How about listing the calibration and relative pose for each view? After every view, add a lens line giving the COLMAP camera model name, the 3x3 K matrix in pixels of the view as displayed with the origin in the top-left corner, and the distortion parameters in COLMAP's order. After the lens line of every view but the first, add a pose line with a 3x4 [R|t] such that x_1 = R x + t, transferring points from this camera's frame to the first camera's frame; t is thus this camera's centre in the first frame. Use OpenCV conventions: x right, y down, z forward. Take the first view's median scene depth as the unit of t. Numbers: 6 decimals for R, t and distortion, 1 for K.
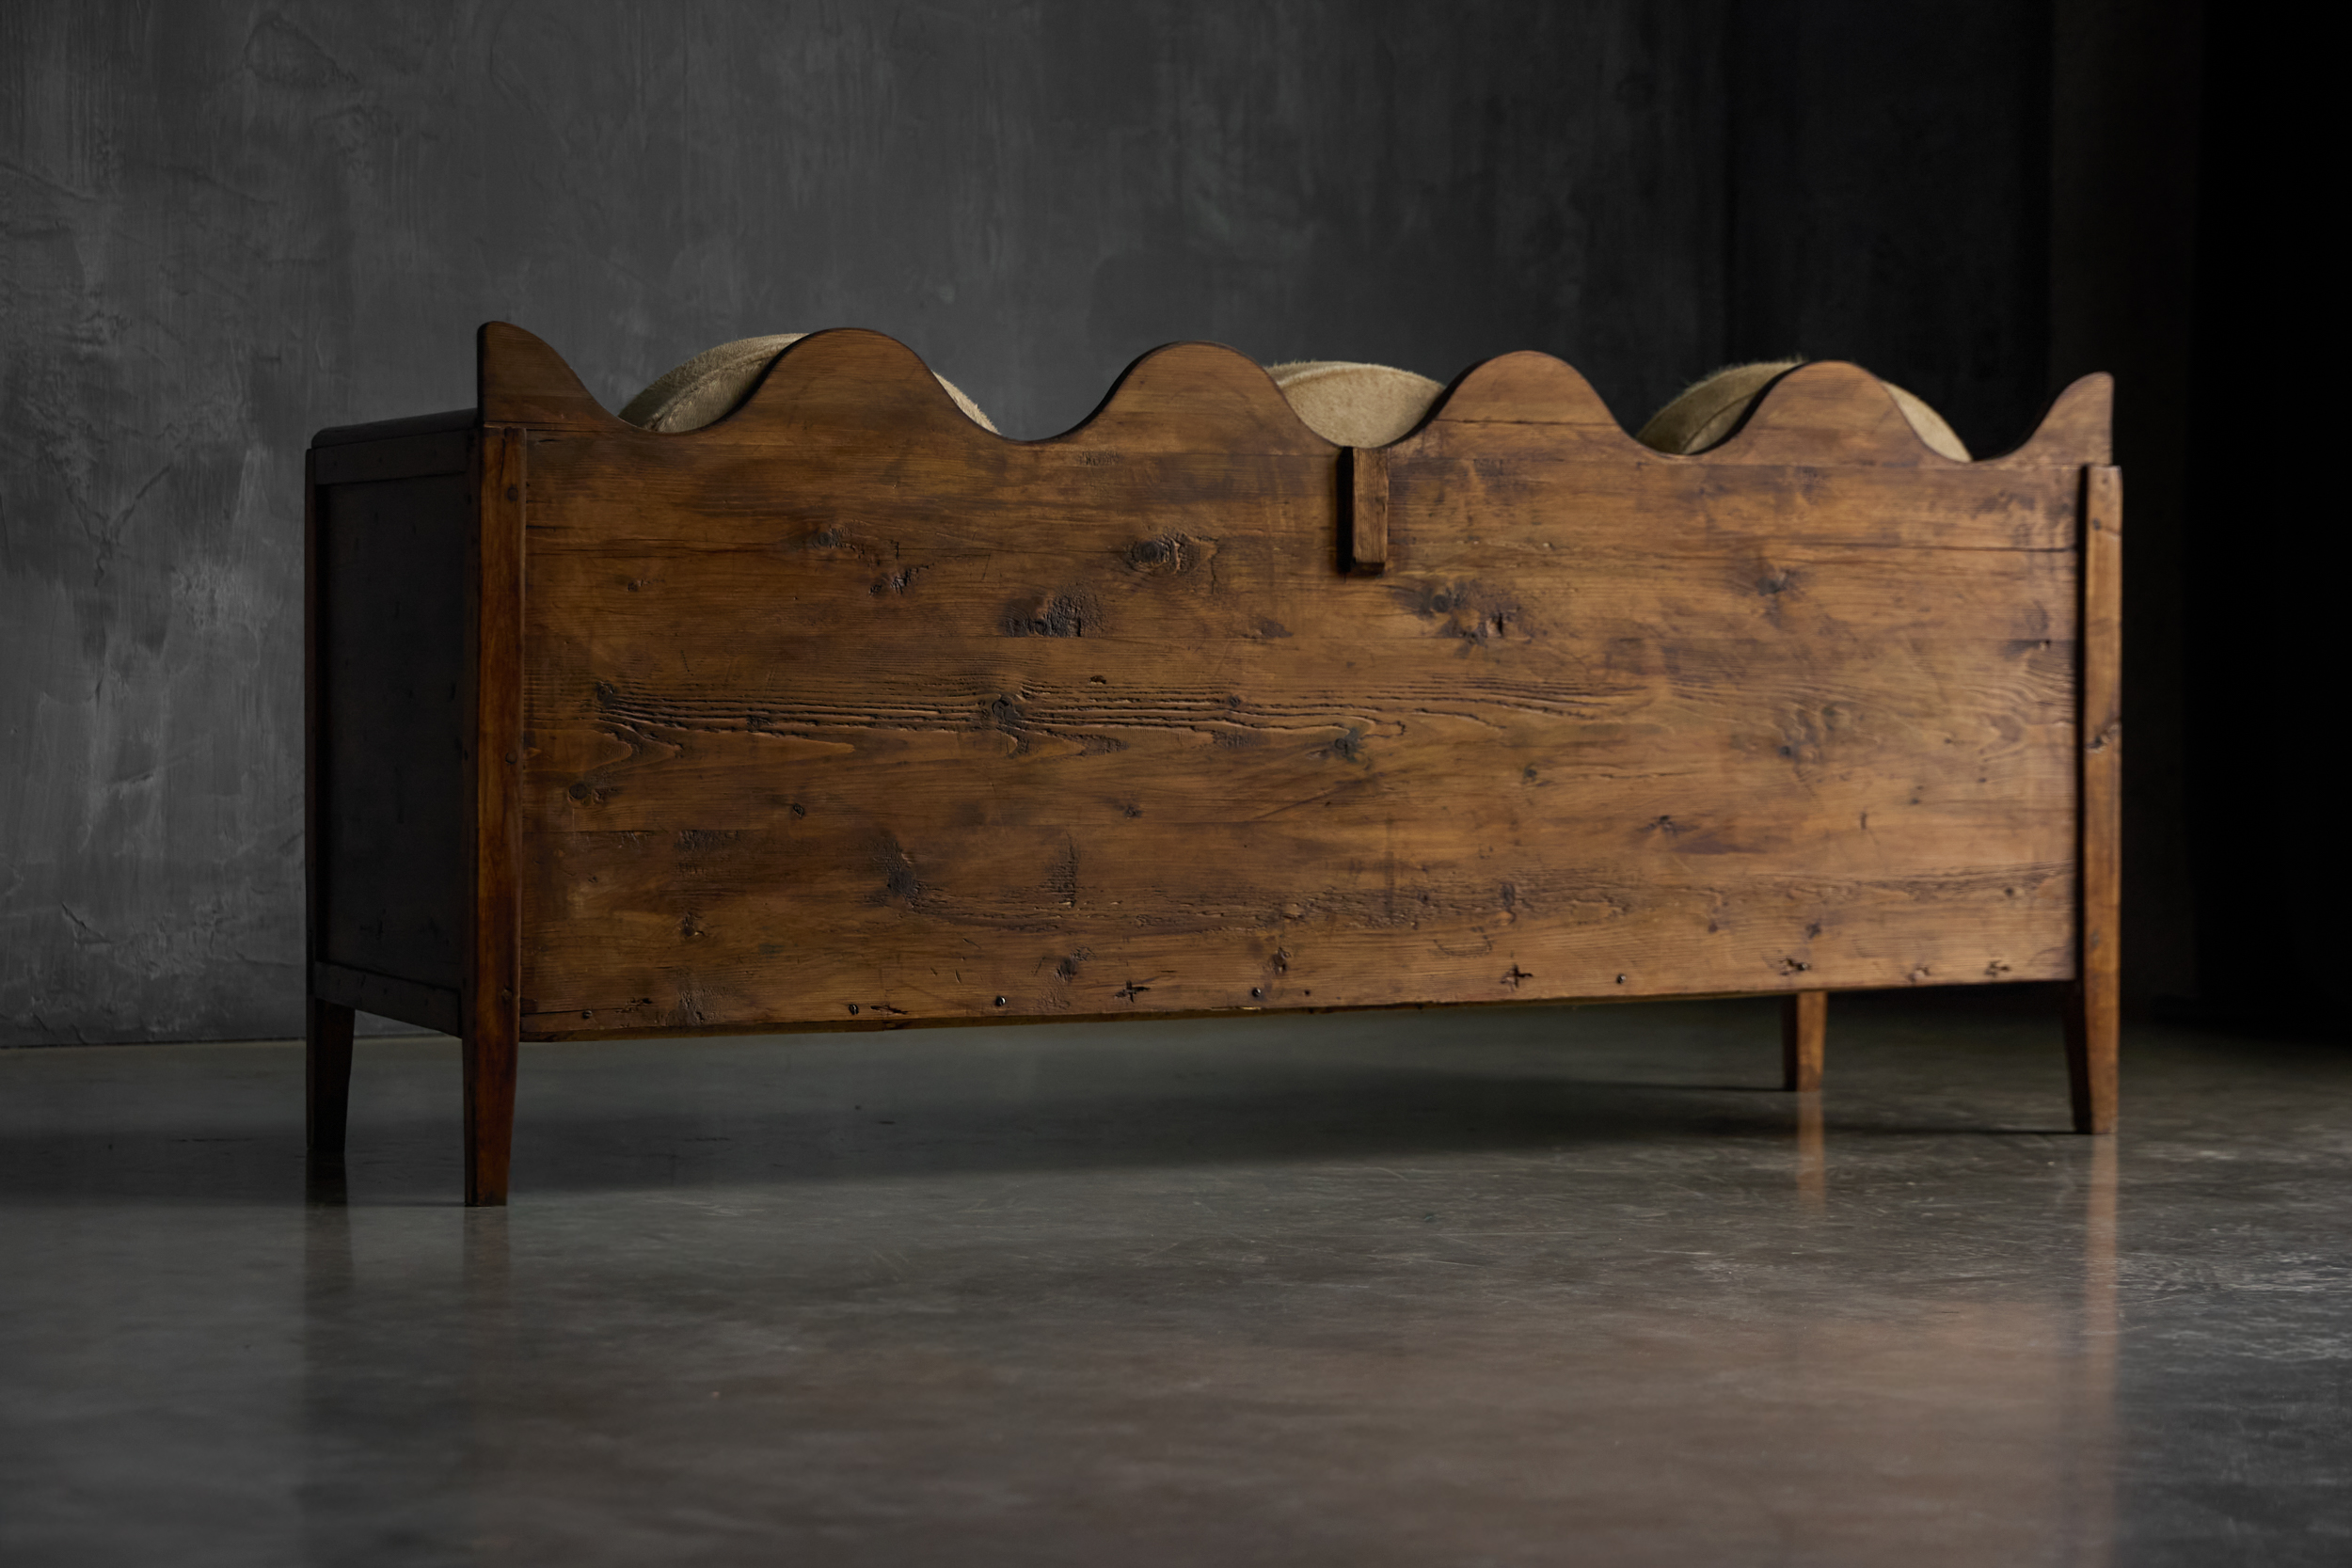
lens RADIAL K [[4818.5, 0, 1166.6], [0, 4818.5, 724.3], [0, 0, 1]] dist [-0.006813, -0.176711]
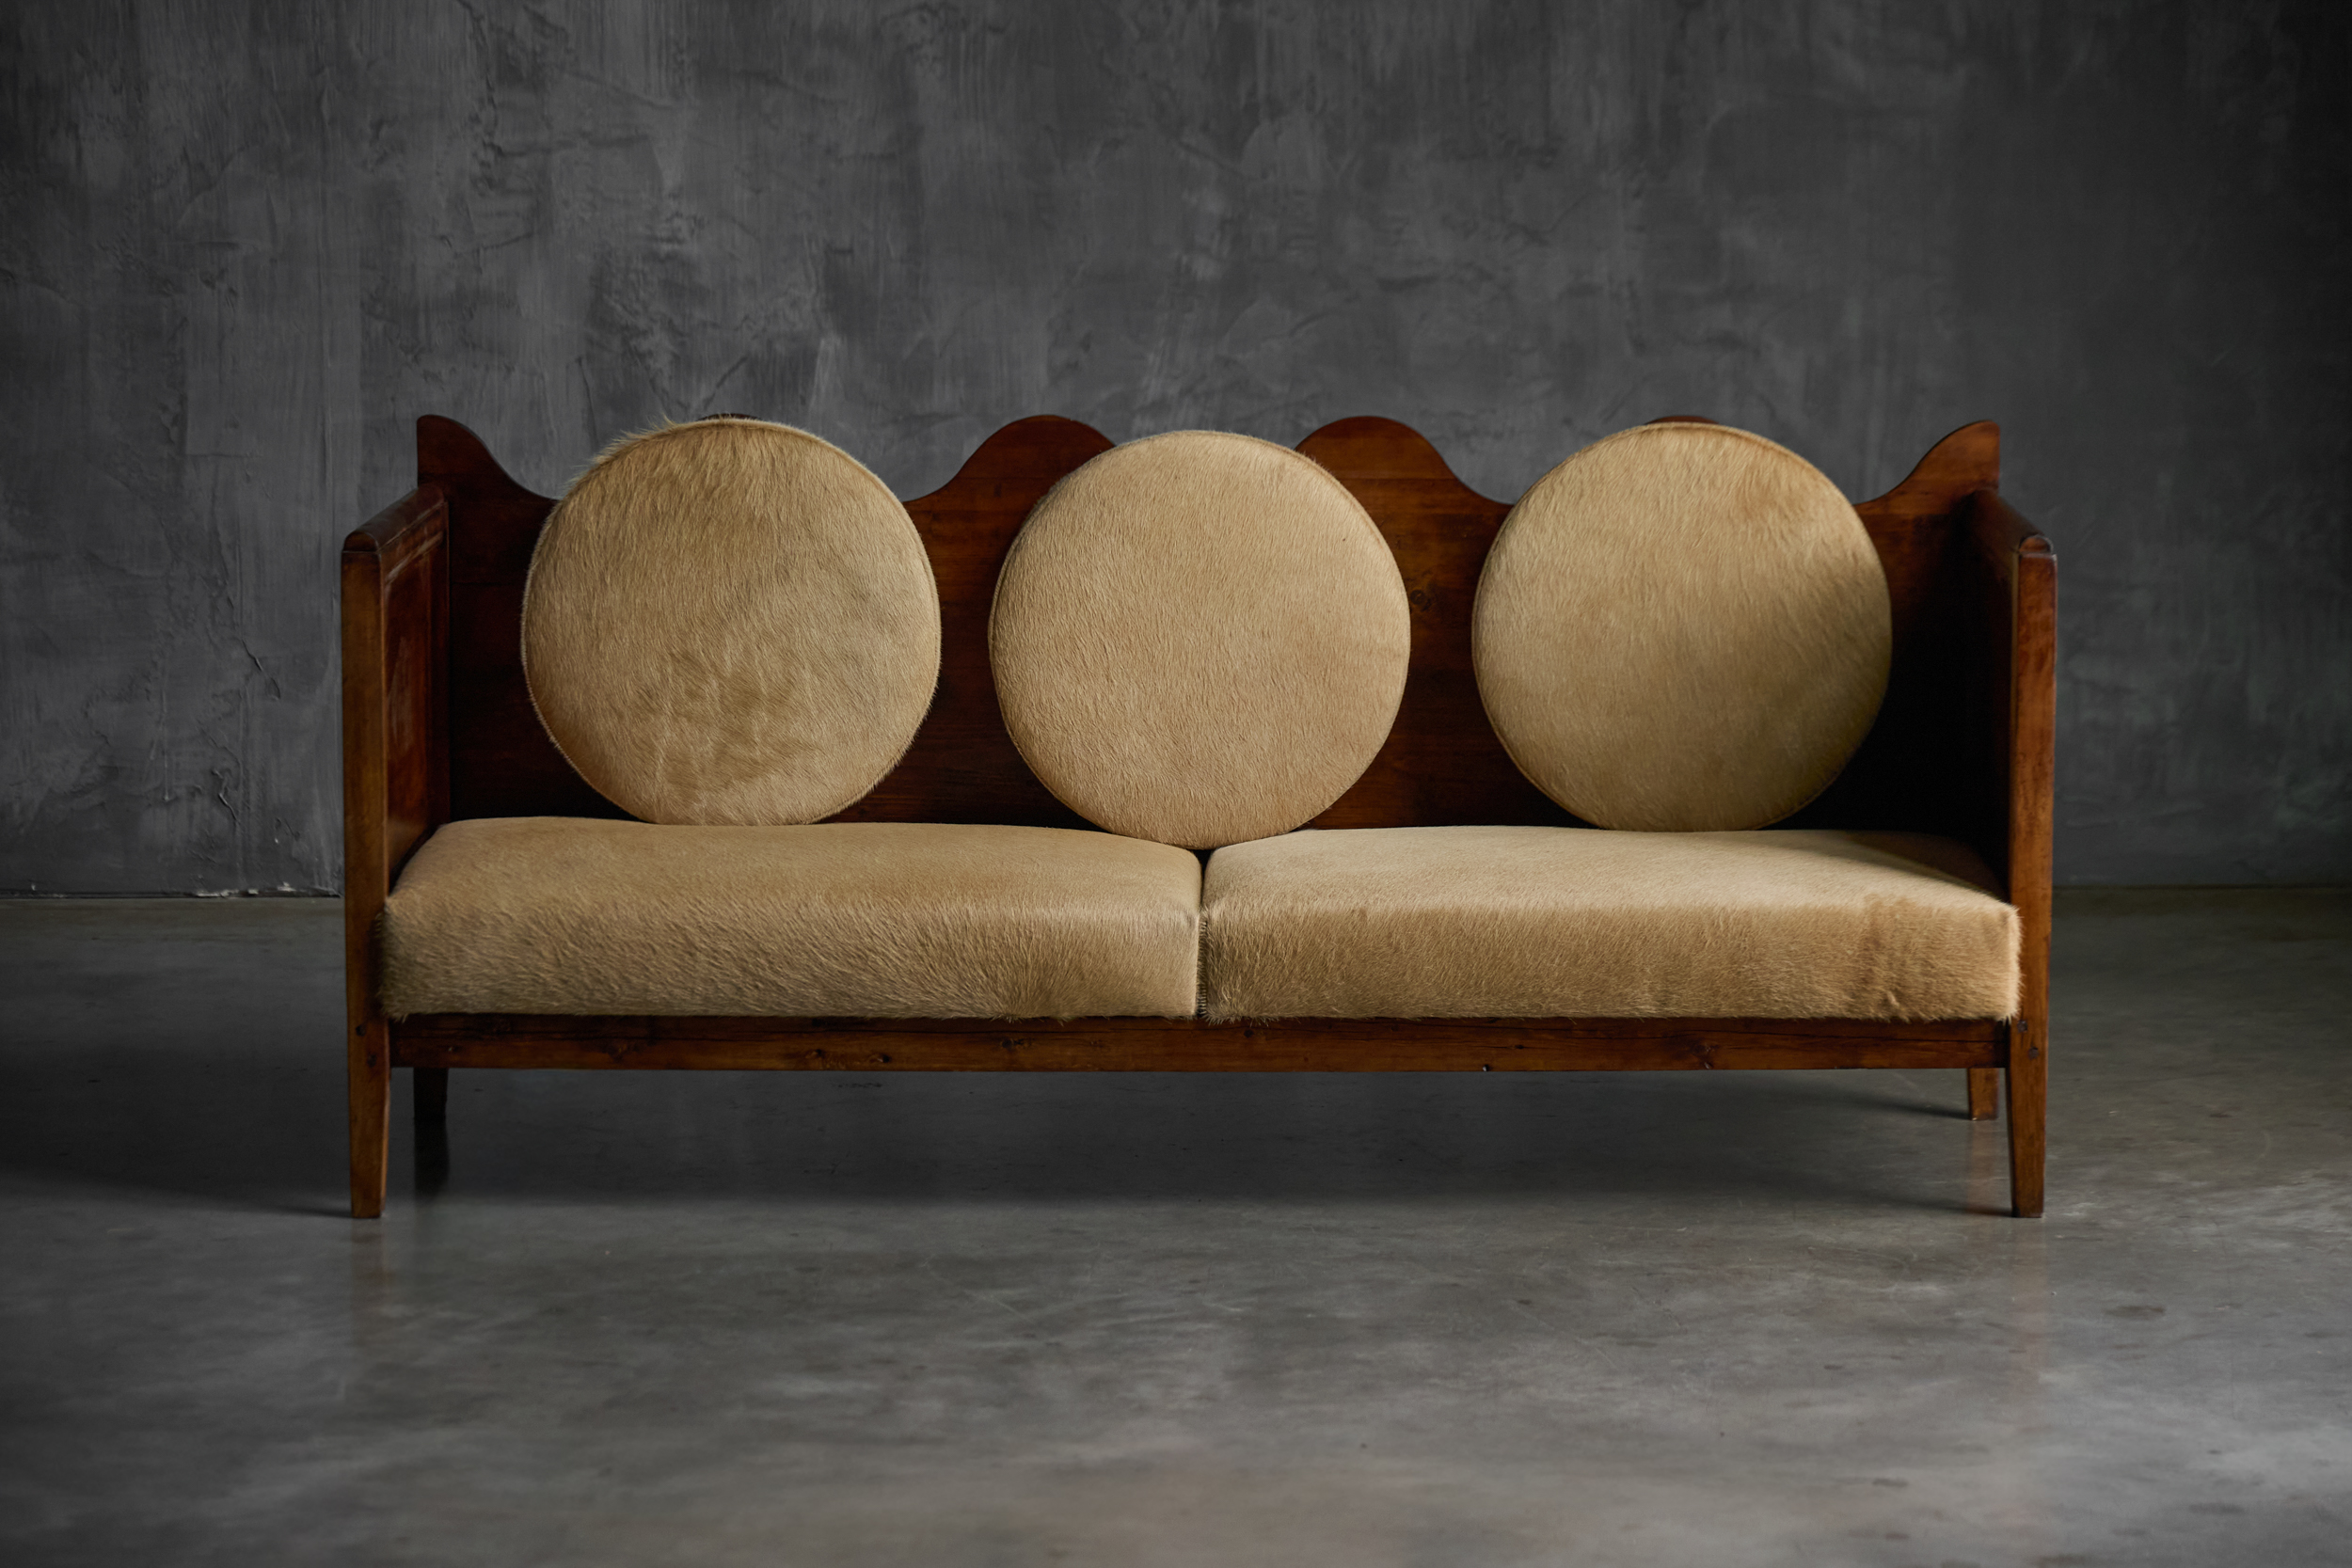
lens RADIAL K [[7049.5, 0, 1176.0], [0, 7049.5, 784.0], [0, 0, 1]] dist [0.016400, -0.303128]
pose [[0.901078, 0.051937, -0.430536, 0.705804], [0.003419, 0.991921, 0.126814, -0.200809], [0.433643, -0.115741, 0.893620, -0.455066]]
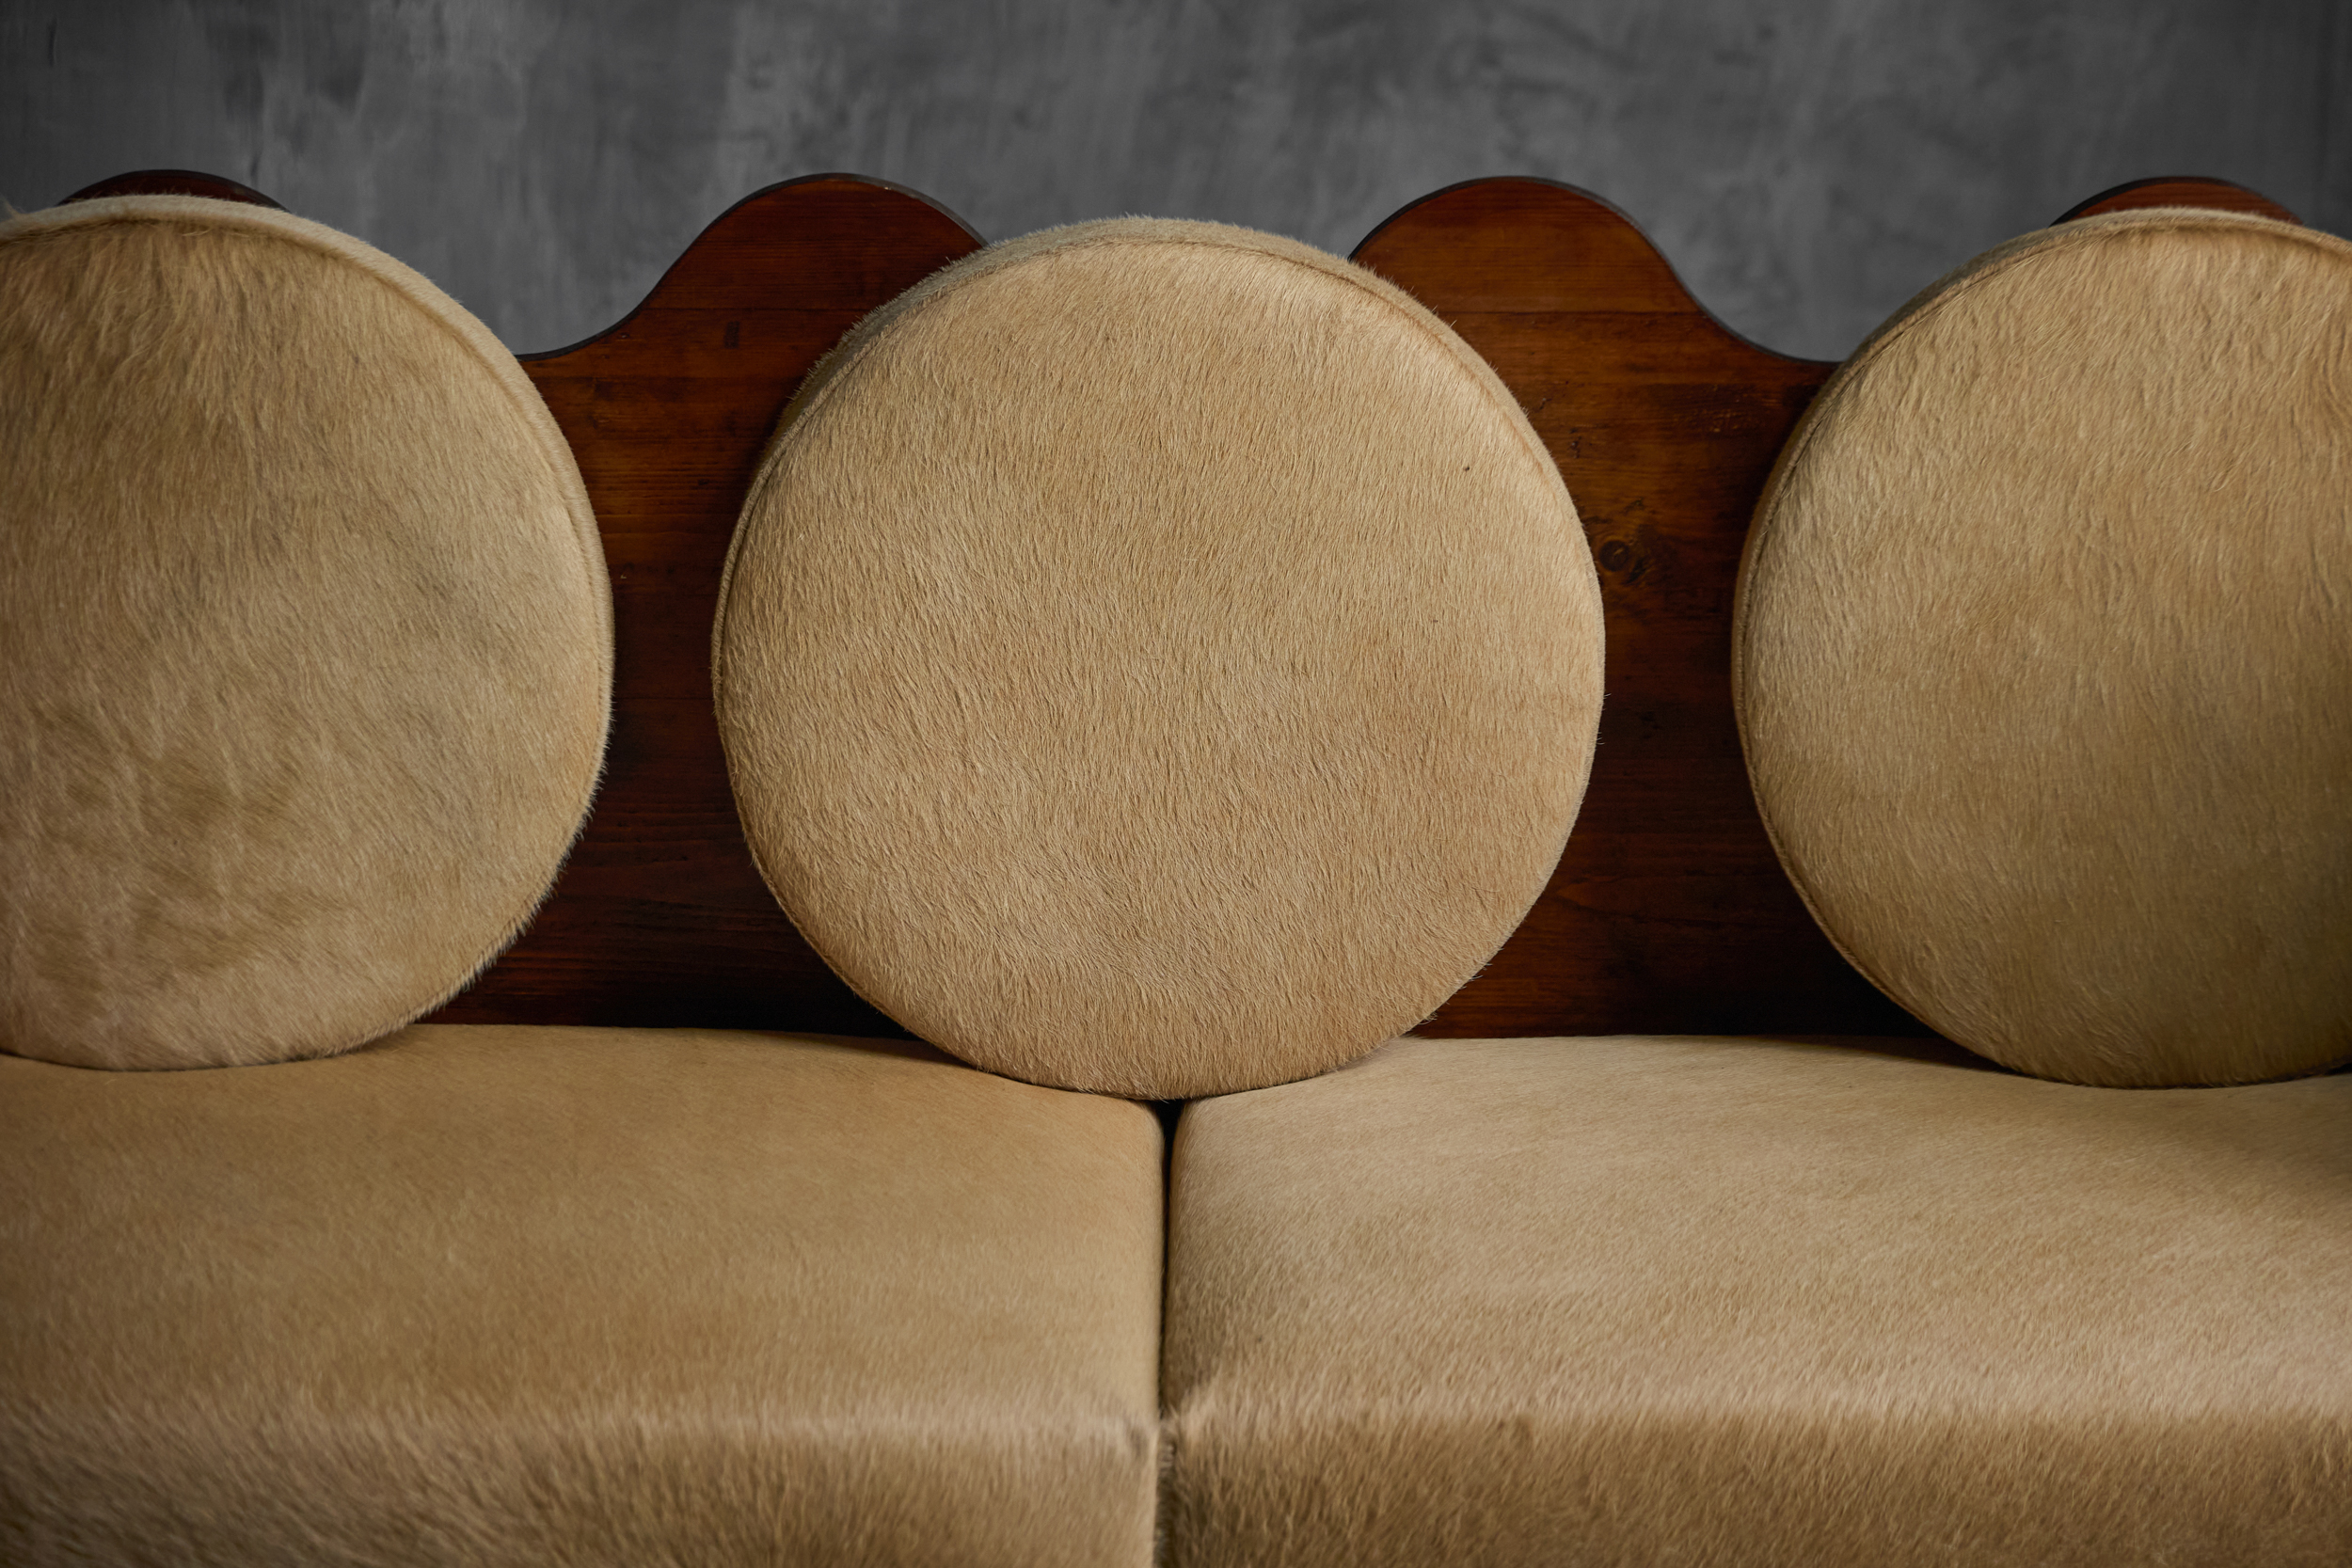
lens RADIAL K [[6859.9, 0, 1222.1], [0, 6859.9, 787.5], [0, 0, 1]] dist [0.018914, -0.758175]
pose [[0.905614, 0.118756, -0.407136, 0.319191], [0.002973, 0.958193, 0.286106, -0.229339], [0.424092, -0.260312, 0.867401, 0.359276]]
